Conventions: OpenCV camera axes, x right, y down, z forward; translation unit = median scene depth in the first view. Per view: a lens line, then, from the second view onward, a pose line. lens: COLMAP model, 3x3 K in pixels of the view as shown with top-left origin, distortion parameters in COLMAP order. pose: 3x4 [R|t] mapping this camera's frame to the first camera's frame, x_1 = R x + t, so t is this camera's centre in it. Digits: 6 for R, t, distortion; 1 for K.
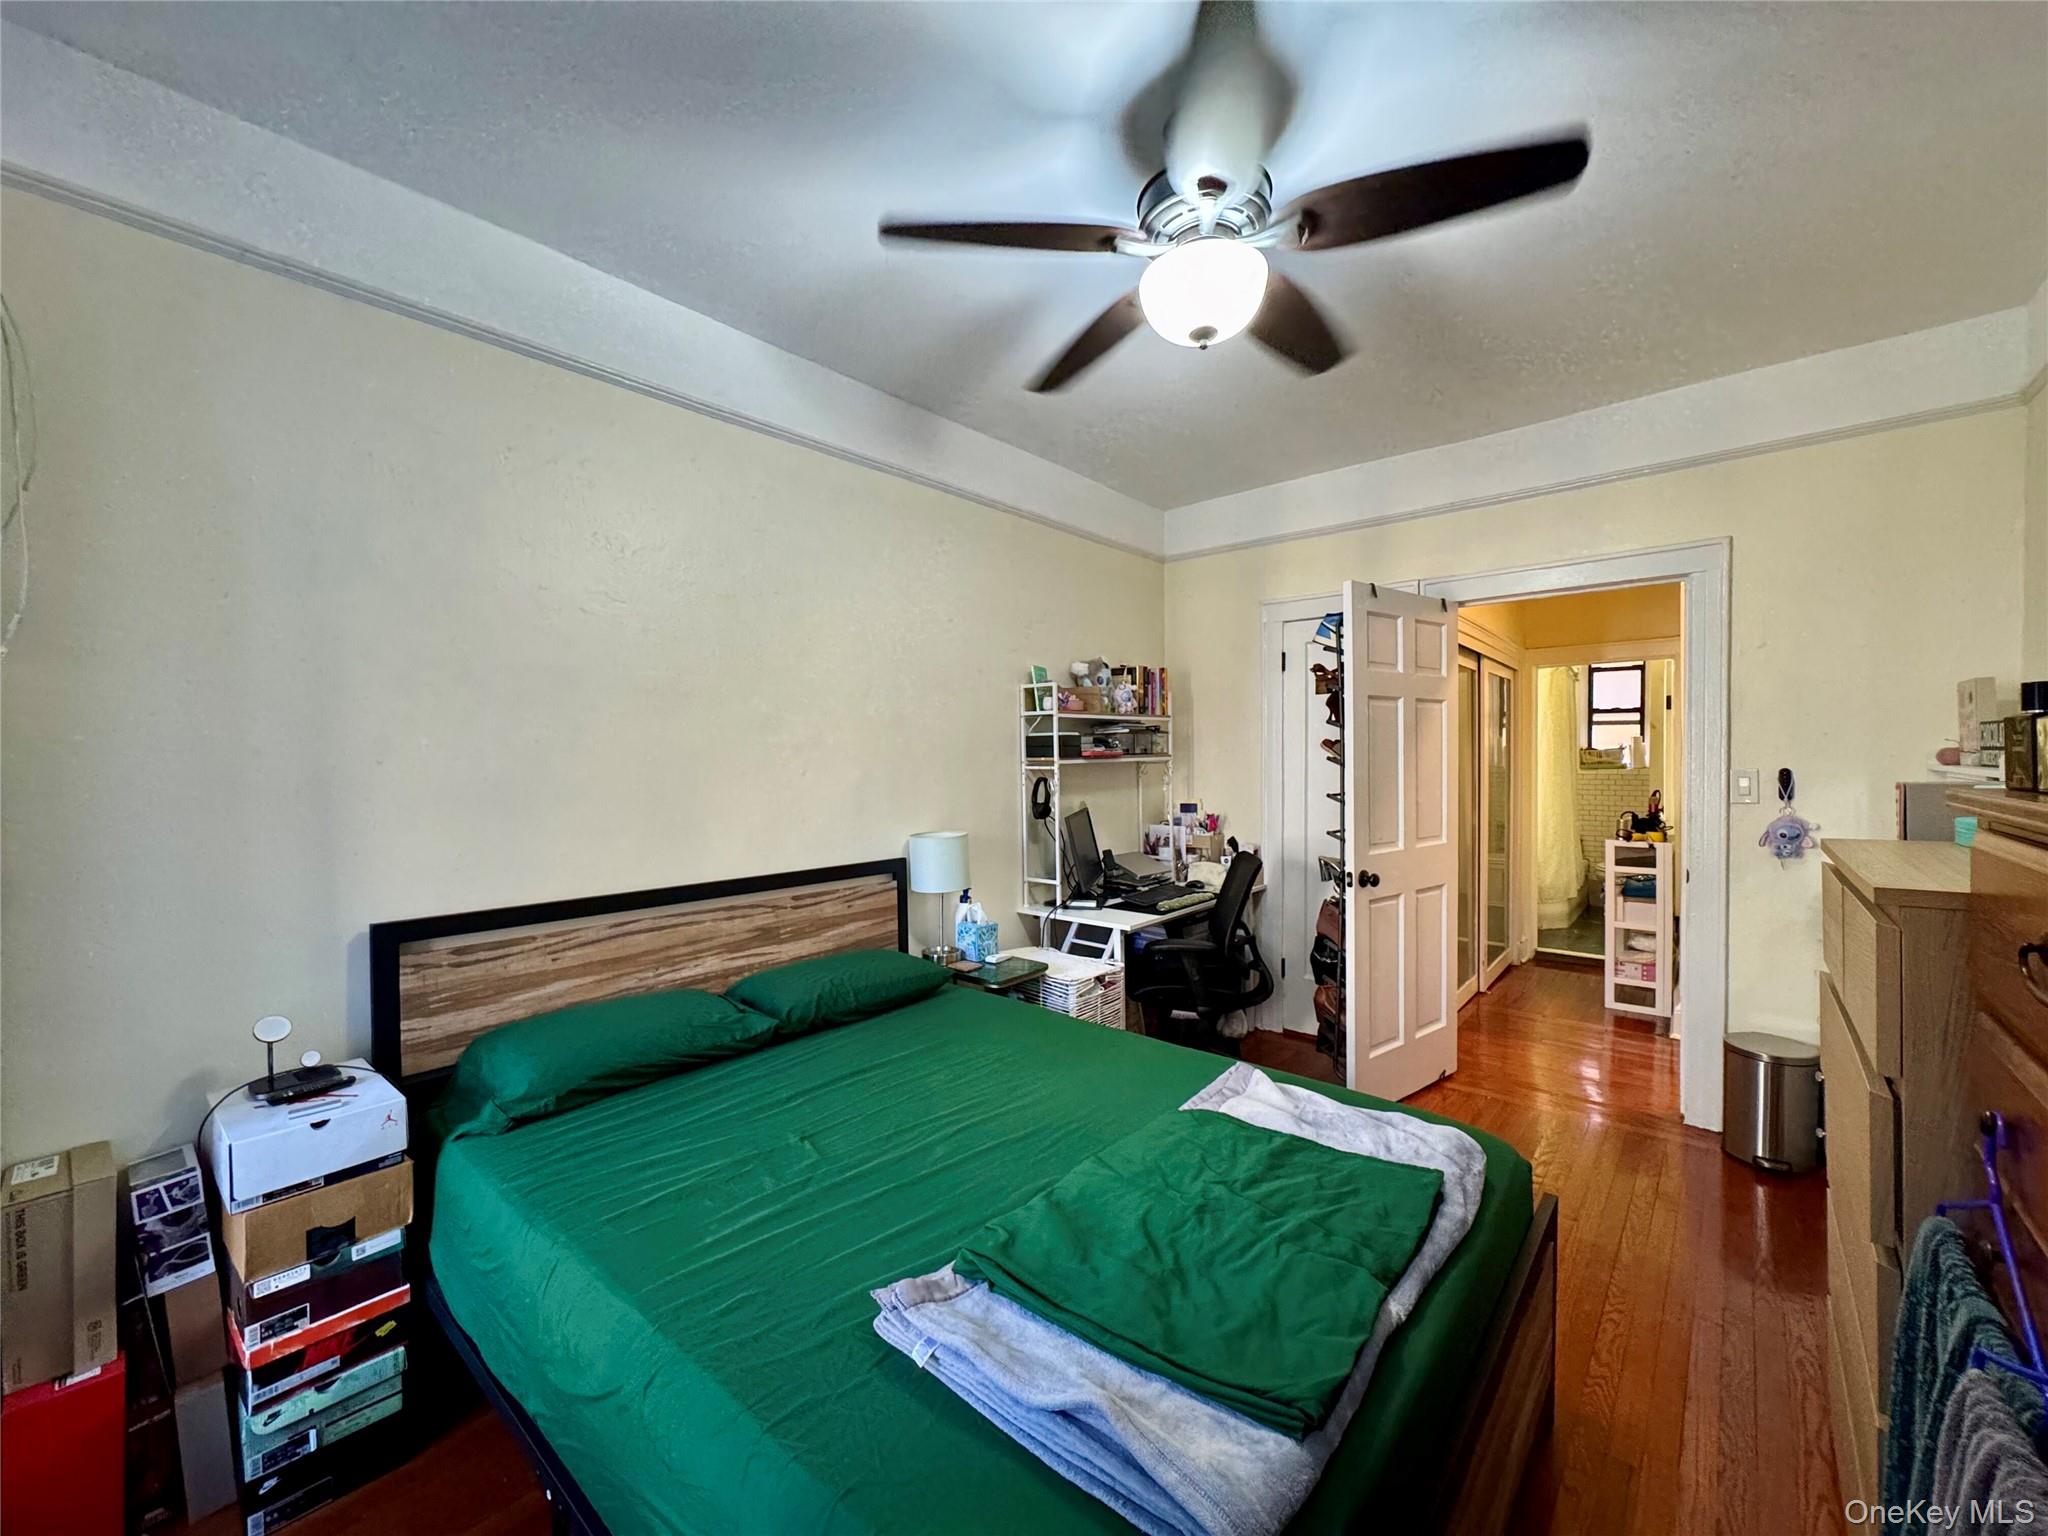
lens RADIAL K [[817.6, 0, 1021.9], [0, 817.6, 762.1], [0, 0, 1]] dist [-0.005271, 0.000459]
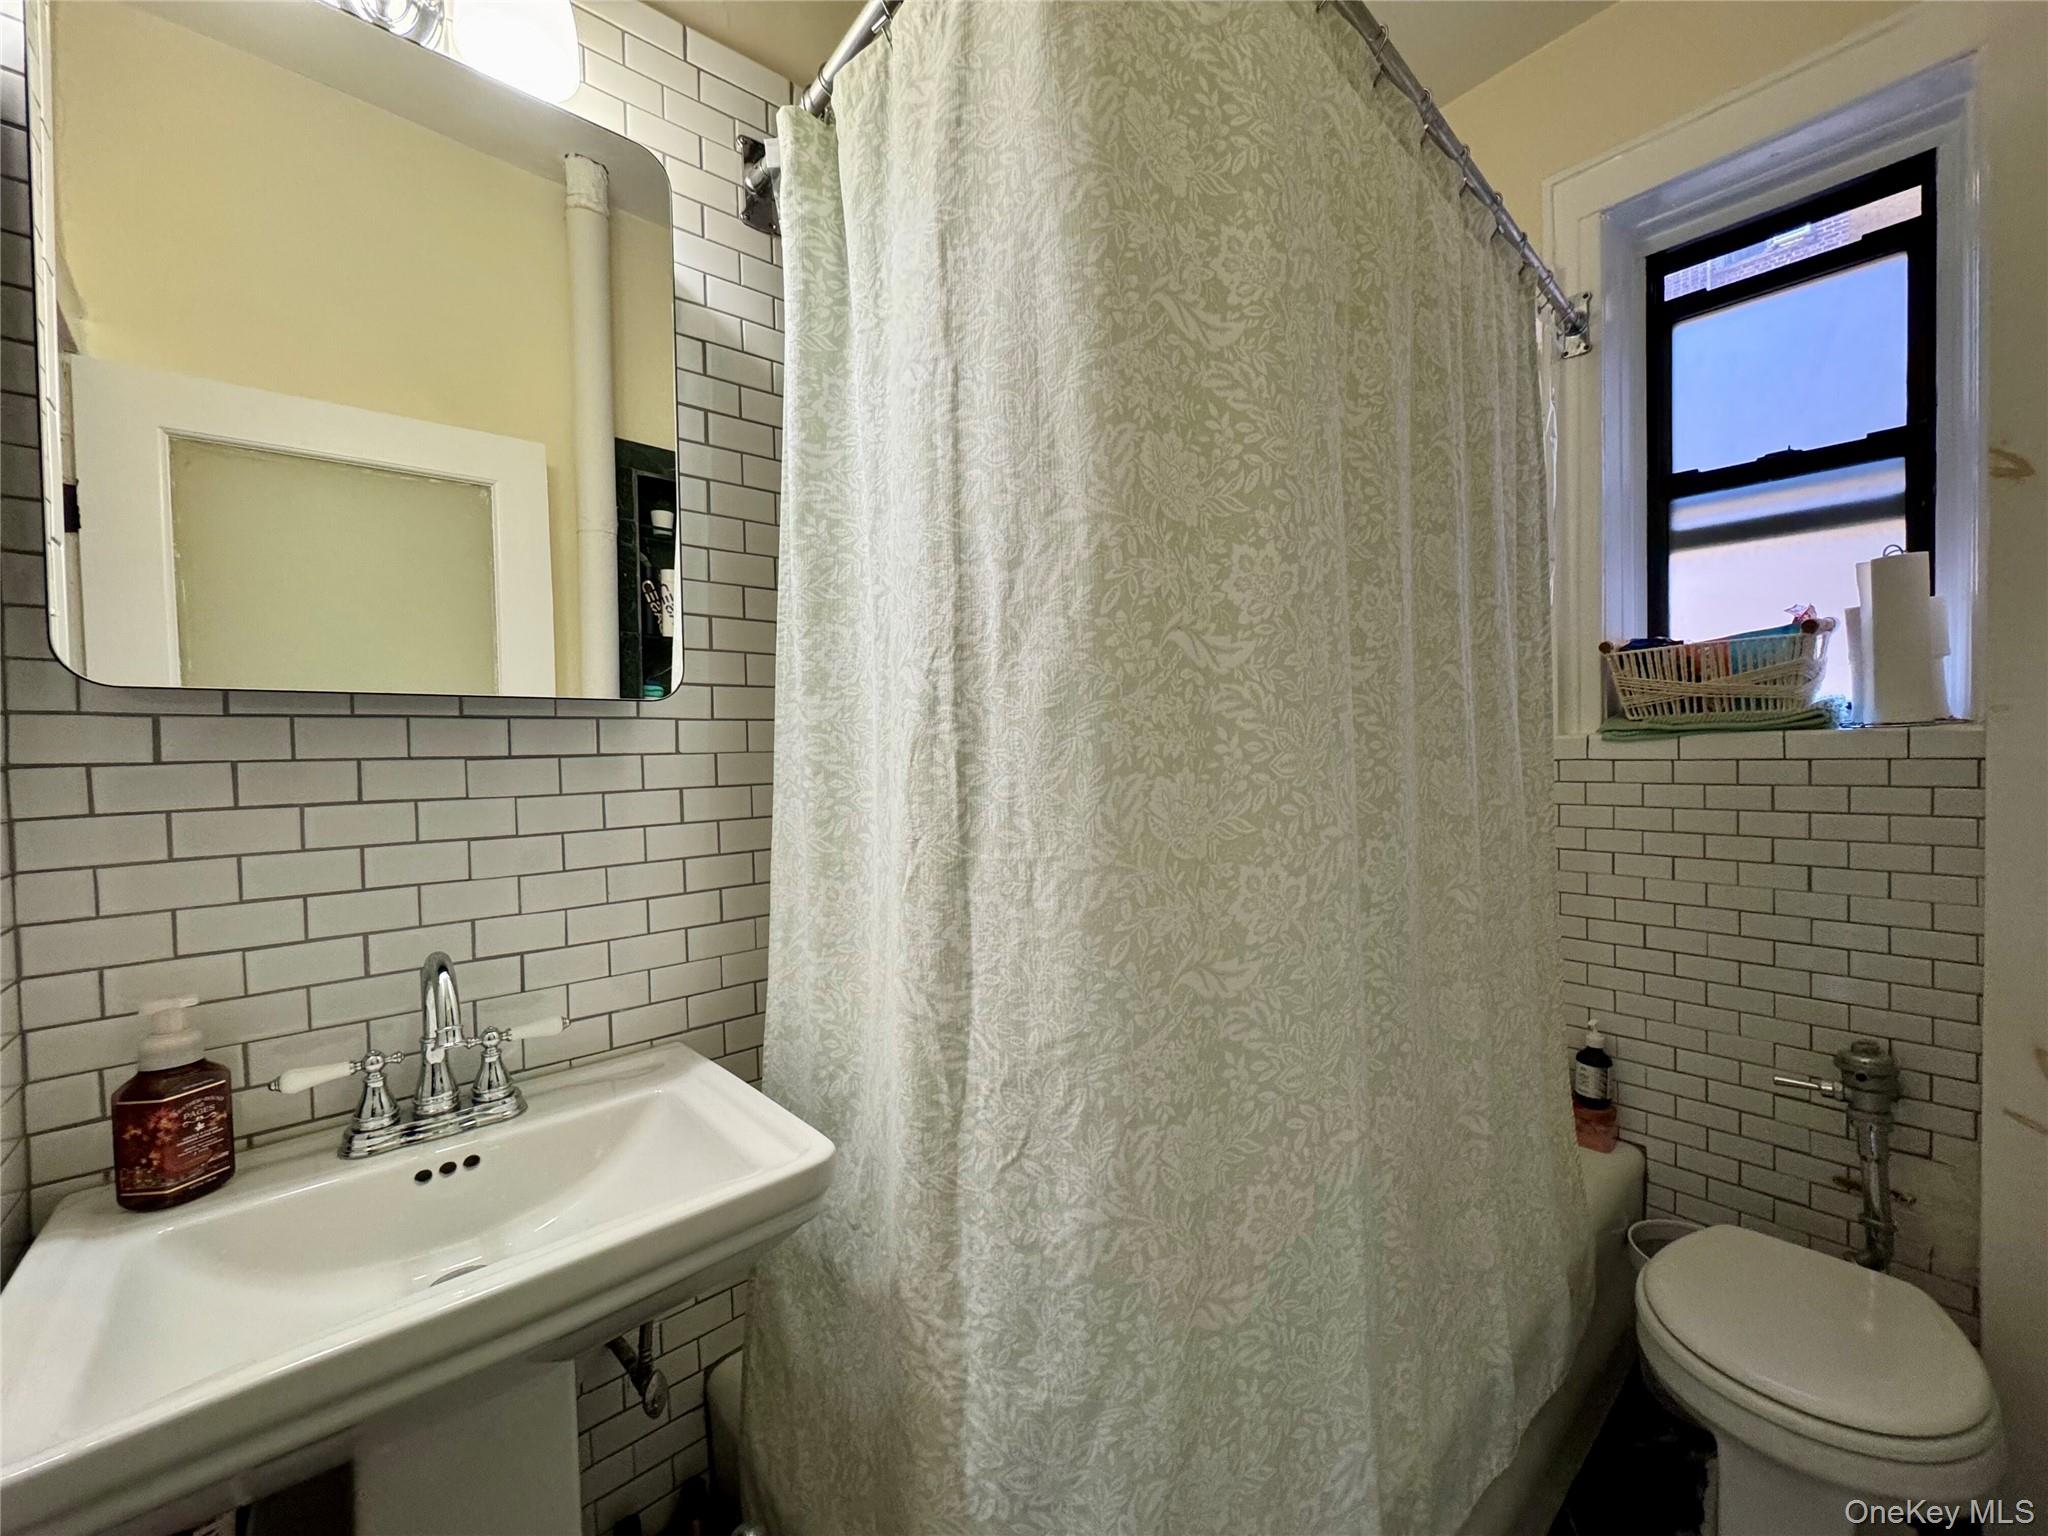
lens RADIAL K [[817.6, 0, 1031.1], [0, 817.6, 759.6], [0, 0, 1]] dist [-0.005271, 0.000459]
pose [[0.989378, -0.016017, -0.144480, 0.569179], [0.016942, 0.999843, 0.005170, 0.011668], [0.144375, -0.007563, 0.989494, 0.766010]]
